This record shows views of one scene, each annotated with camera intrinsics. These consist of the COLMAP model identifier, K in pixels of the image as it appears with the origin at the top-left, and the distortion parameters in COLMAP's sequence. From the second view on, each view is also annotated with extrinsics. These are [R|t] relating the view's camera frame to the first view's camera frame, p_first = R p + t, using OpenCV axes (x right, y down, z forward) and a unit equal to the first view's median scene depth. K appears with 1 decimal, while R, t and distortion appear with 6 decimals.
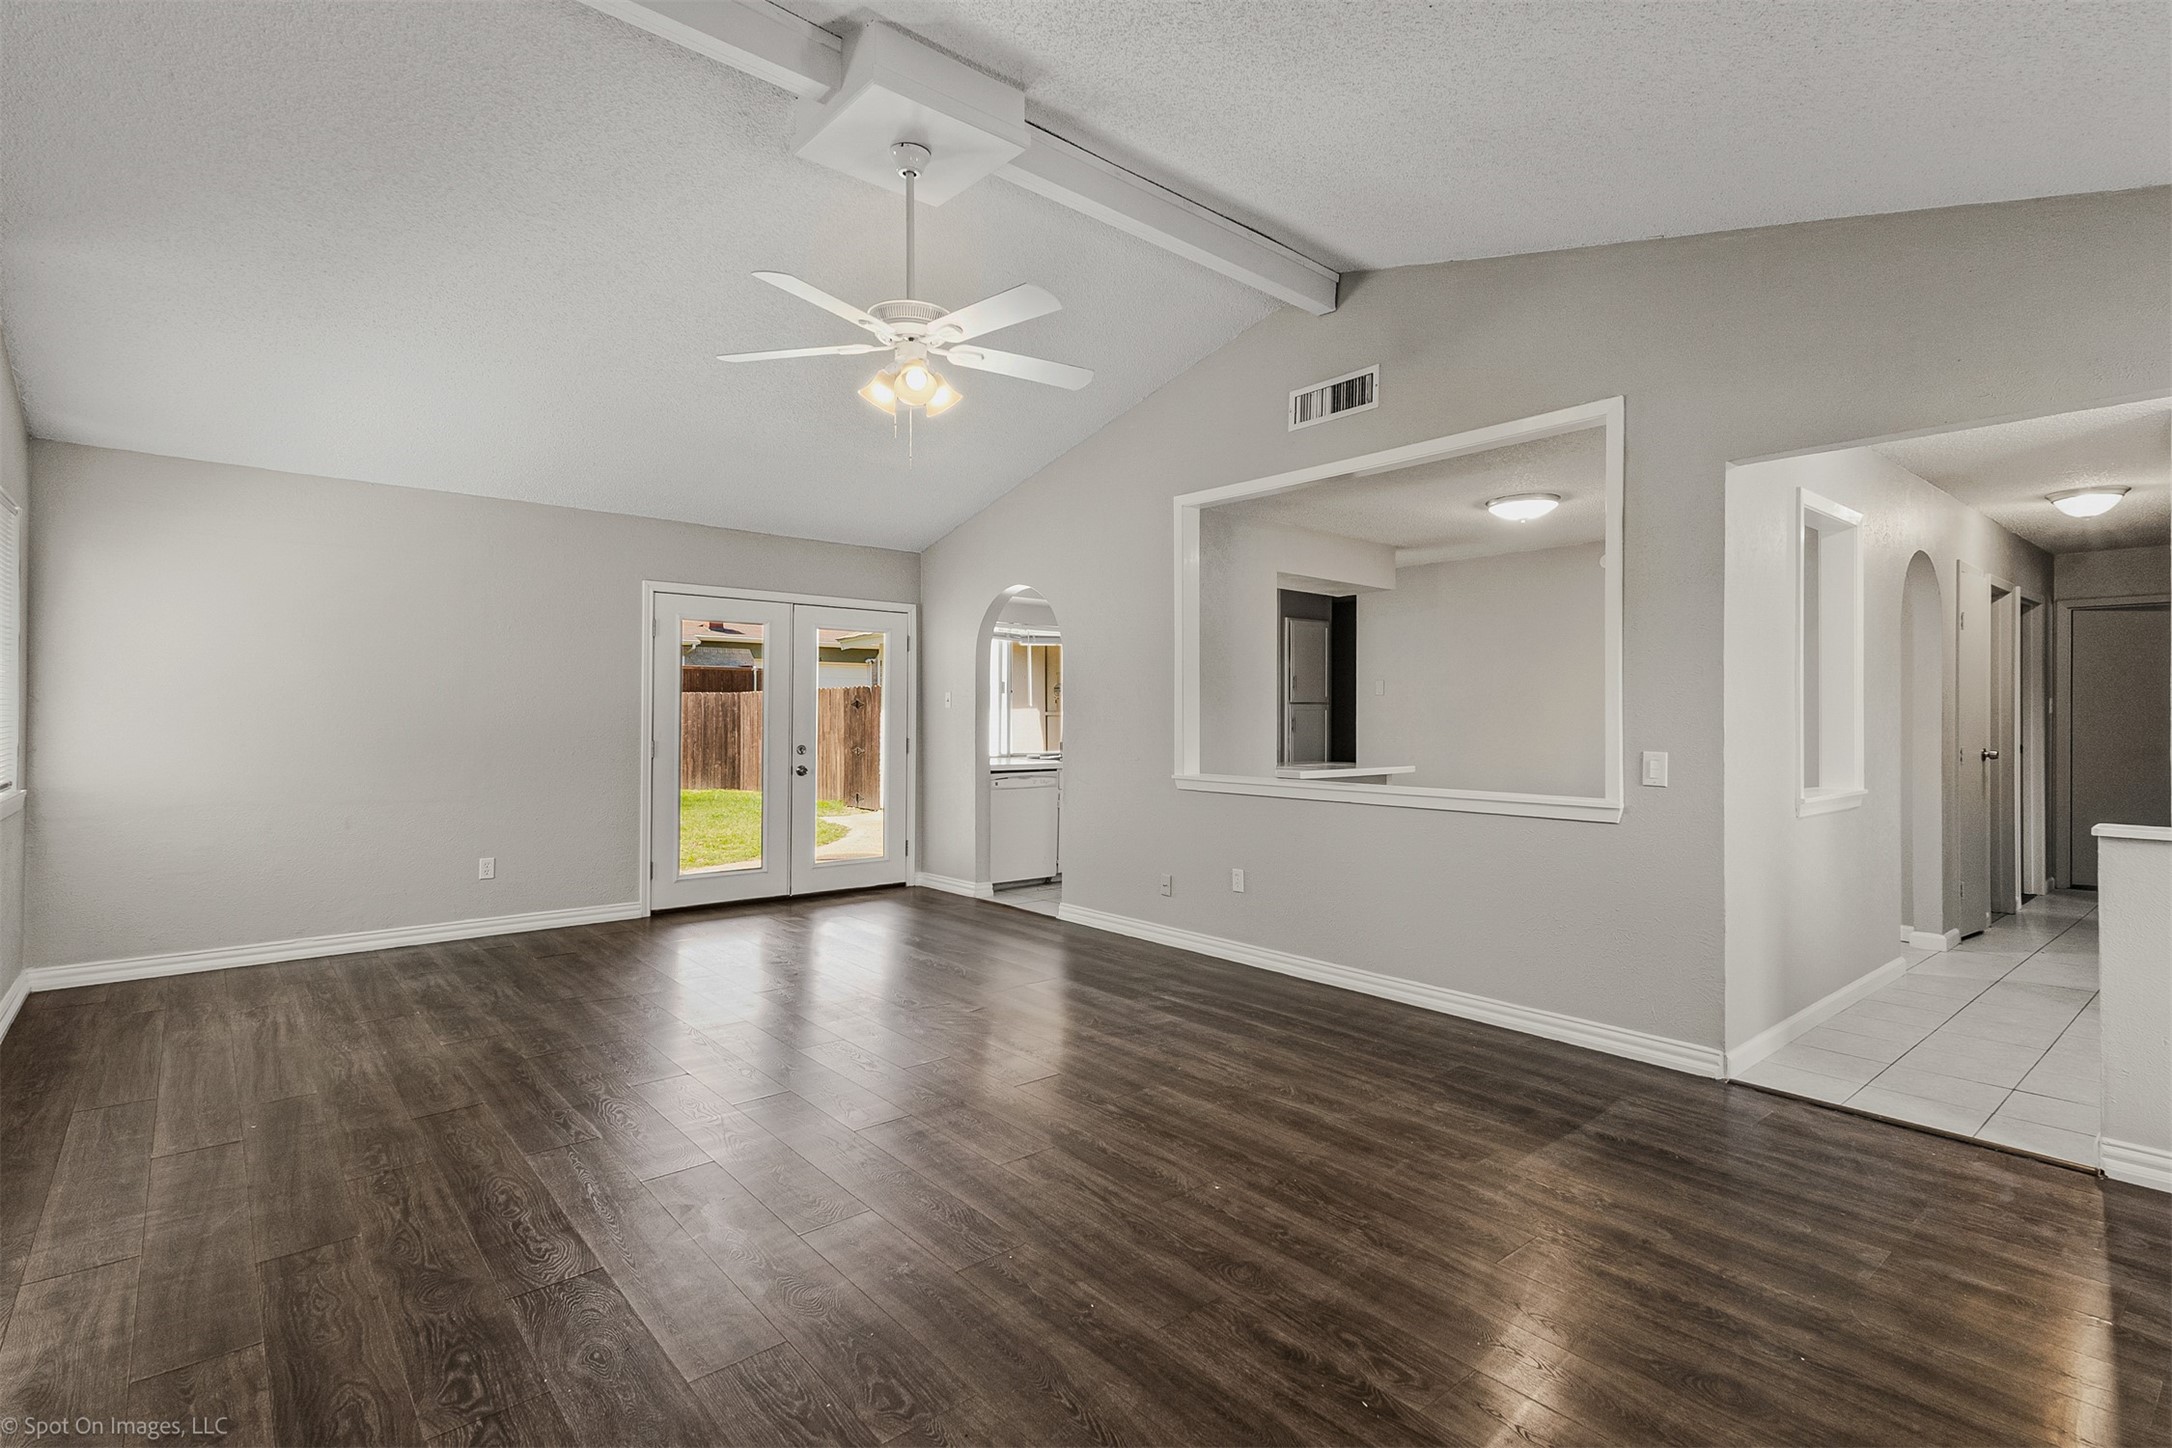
lens RADIAL K [[1030.4, 0, 1091.7], [0, 1030.4, 716.3], [0, 0, 1]] dist [0.003744, 0.000126]
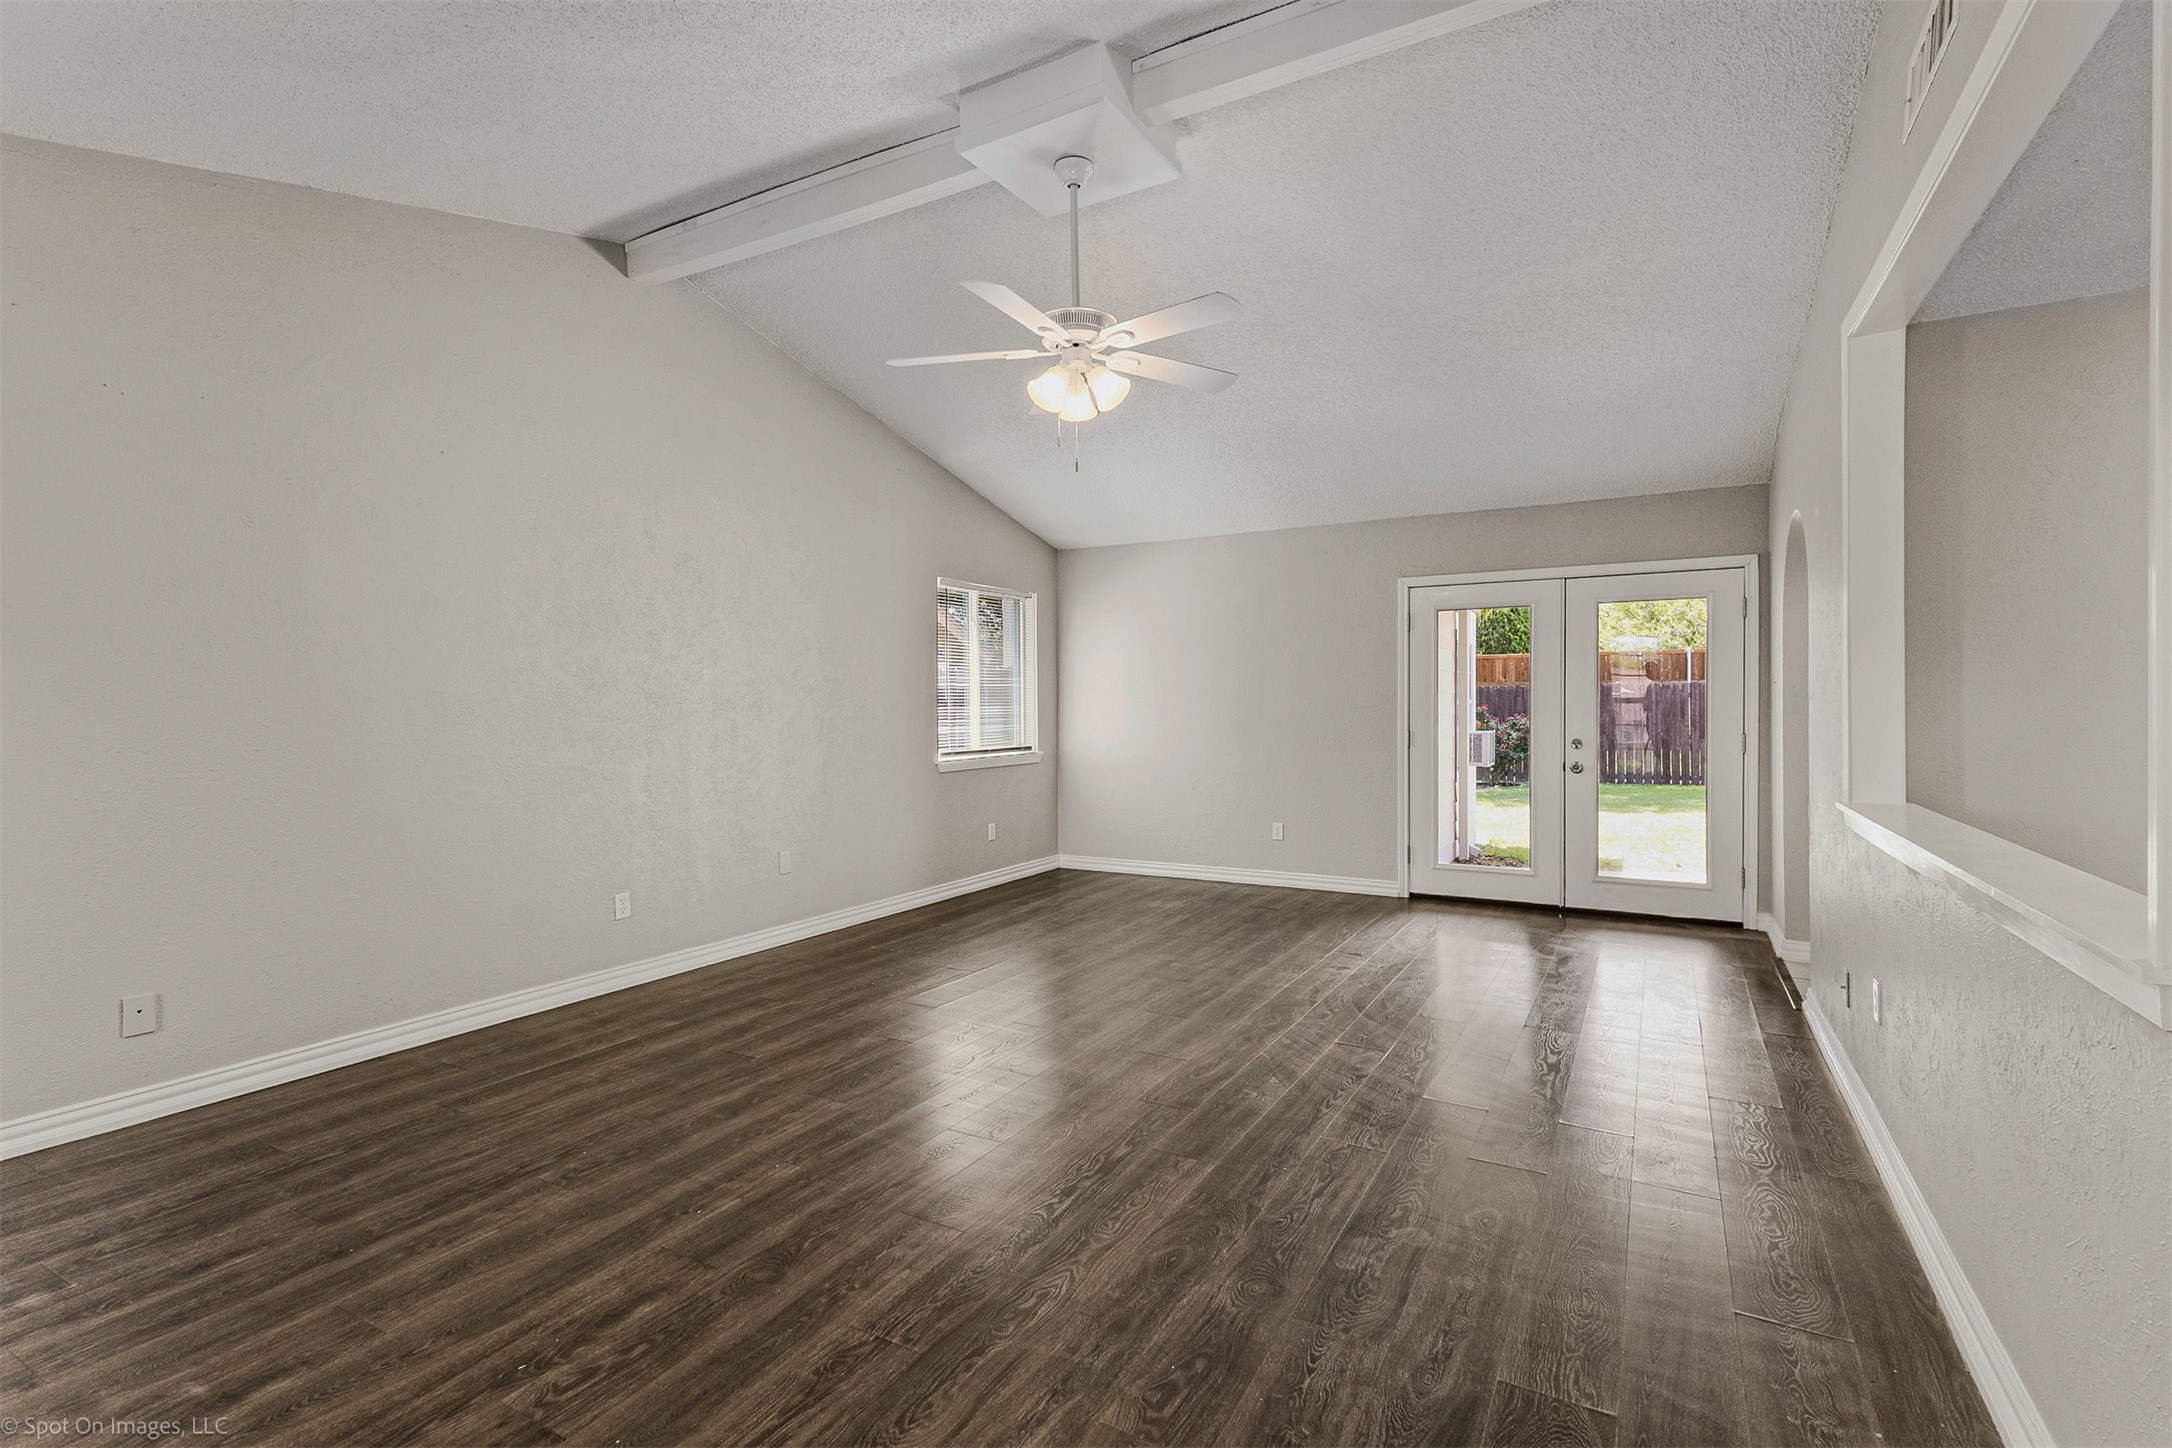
lens RADIAL K [[995.8, 0, 1086.0], [0, 995.8, 724.0], [0, 0, 1]] dist [0.023323, 0.000002]
pose [[0.341002, 0.010118, -0.940008, 0.417902], [0.007696, 0.999879, 0.013555, 0.001074], [0.940031, -0.011856, 0.340883, 0.352140]]
